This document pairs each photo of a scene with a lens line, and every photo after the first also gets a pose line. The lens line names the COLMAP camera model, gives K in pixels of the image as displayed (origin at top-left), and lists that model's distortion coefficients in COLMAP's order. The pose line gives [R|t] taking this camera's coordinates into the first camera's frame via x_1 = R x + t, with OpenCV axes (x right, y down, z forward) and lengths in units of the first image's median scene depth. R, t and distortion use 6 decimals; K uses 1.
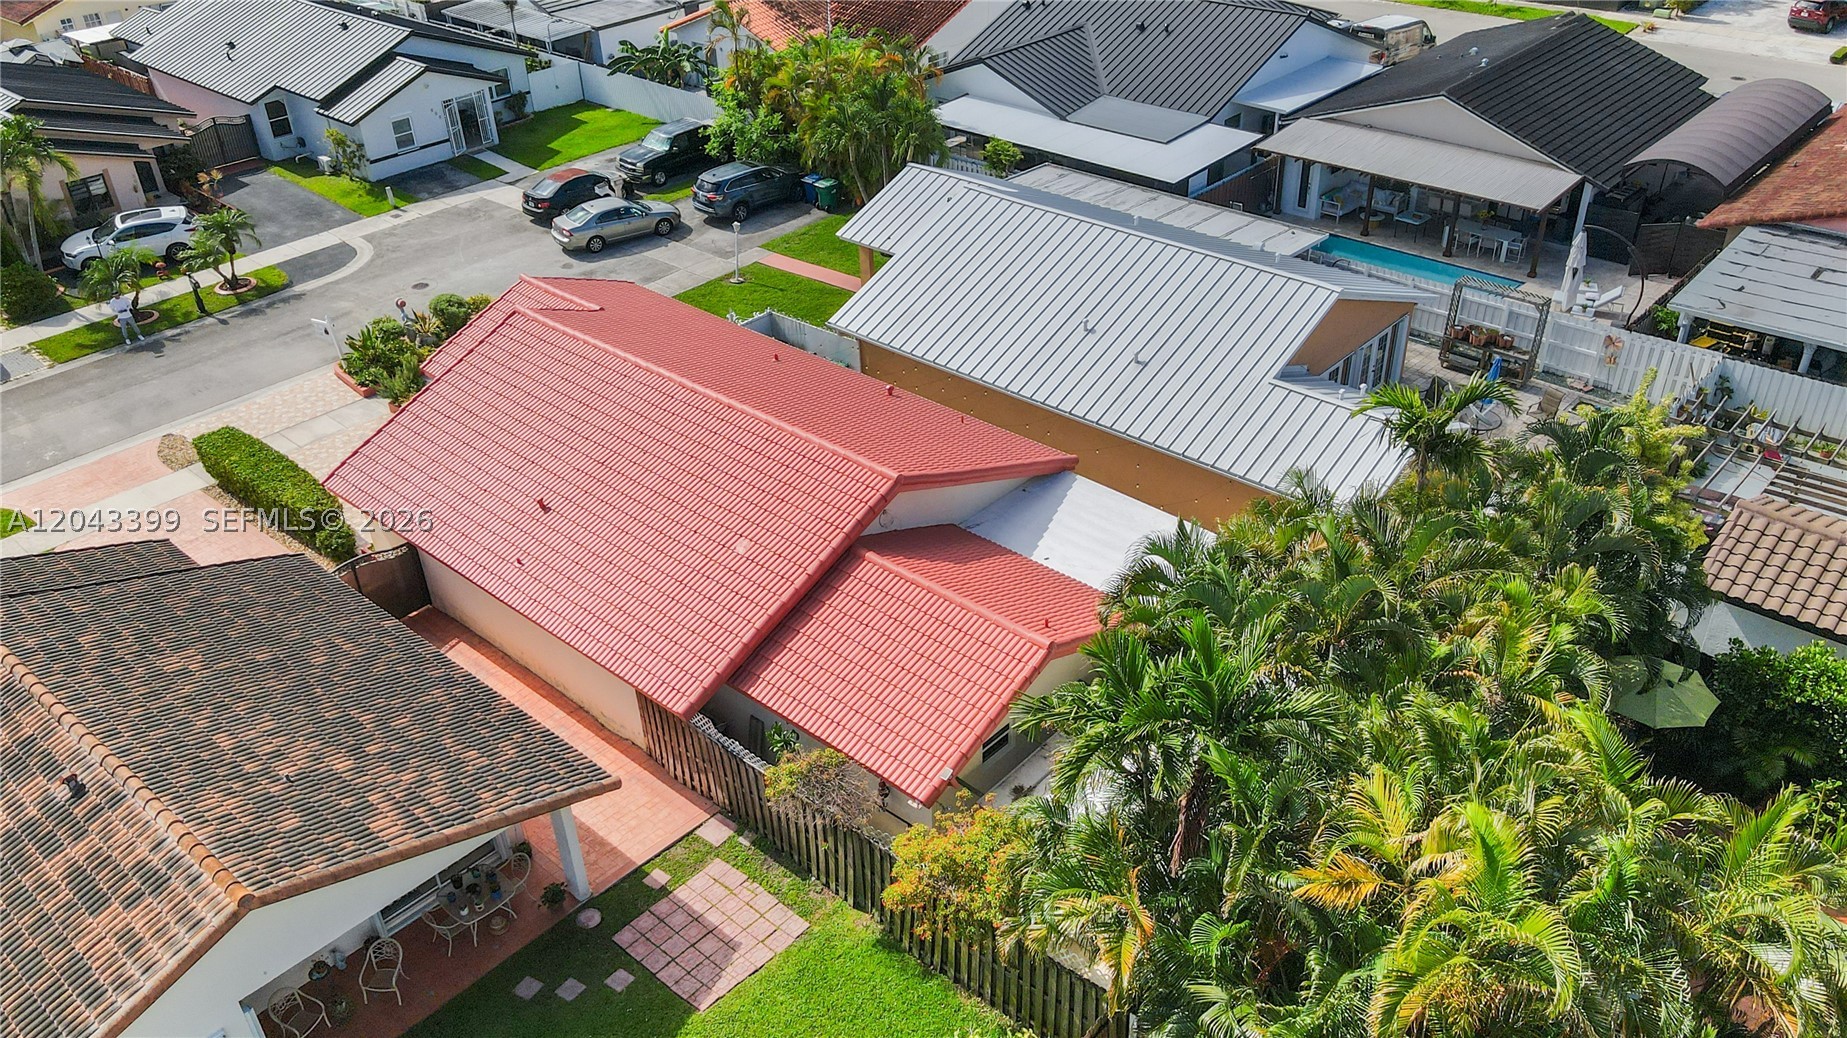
lens RADIAL K [[1452.5, 0, 923.5], [0, 1452.5, 519.0], [0, 0, 1]] dist [0.009417, 0.008121]
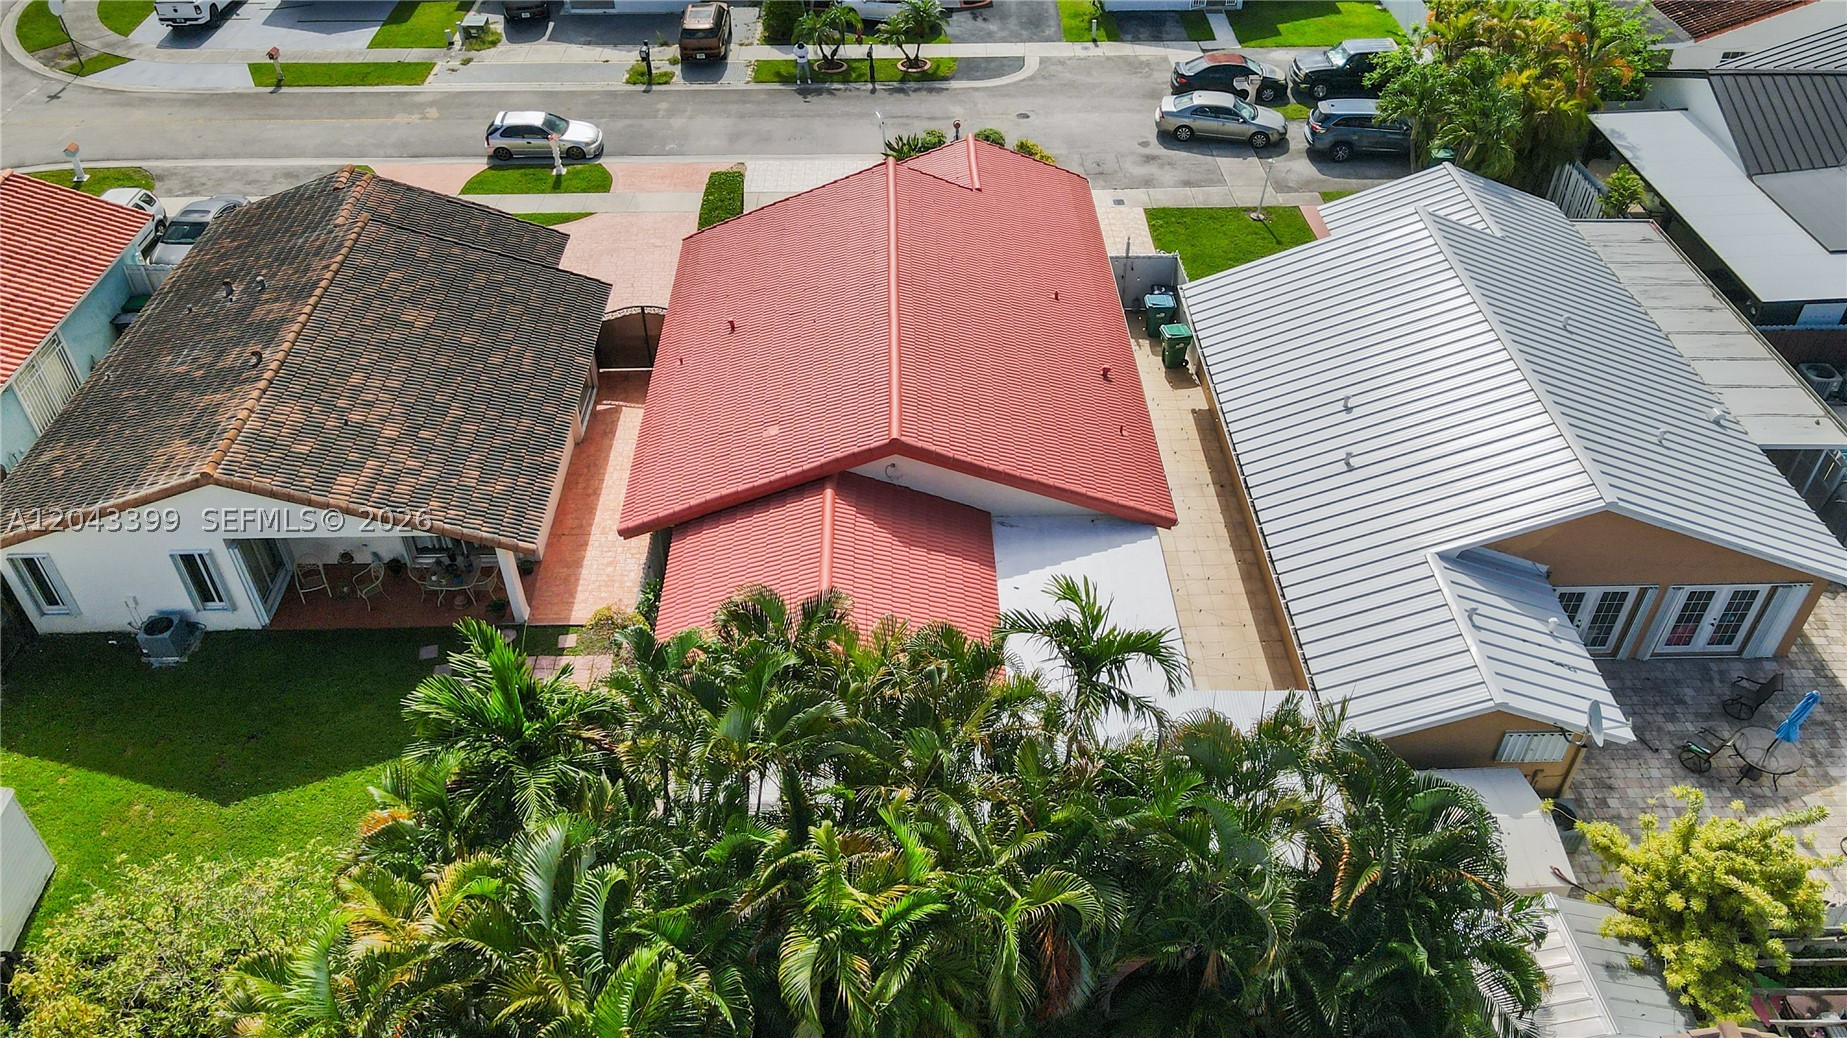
lens RADIAL K [[1369.7, 0, 923.5], [0, 1369.7, 519.0], [0, 0, 1]] dist [0.009200, 0.007067]
pose [[0.686646, 0.484500, -0.542012, 0.314458], [-0.406022, 0.874017, 0.266909, -0.141778], [0.603046, 0.036797, 0.796858, 0.142848]]
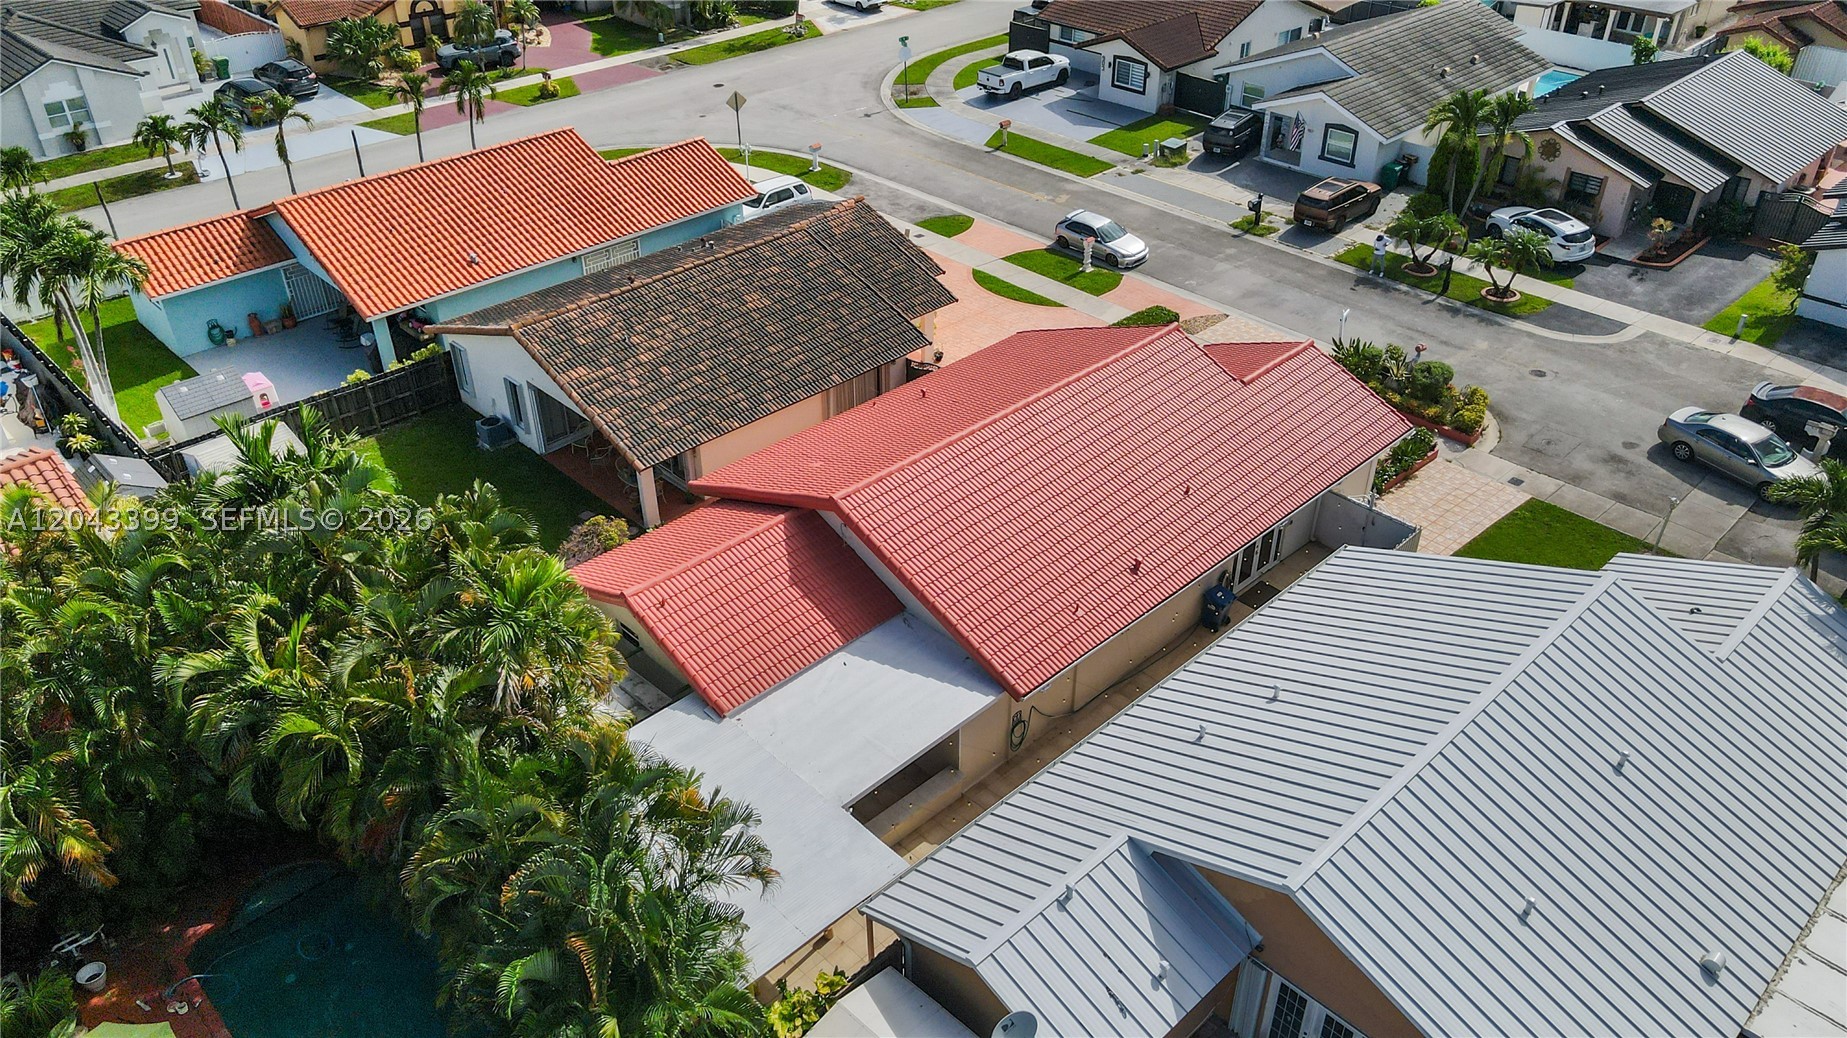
lens RADIAL K [[1369.7, 0, 923.5], [0, 1369.7, 519.0], [0, 0, 1]] dist [0.009200, 0.007067]
pose [[-0.061753, 0.577950, -0.813732, 0.503469], [-0.536000, 0.668547, 0.515509, -0.355541], [0.841956, 0.467995, 0.268497, 0.448696]]
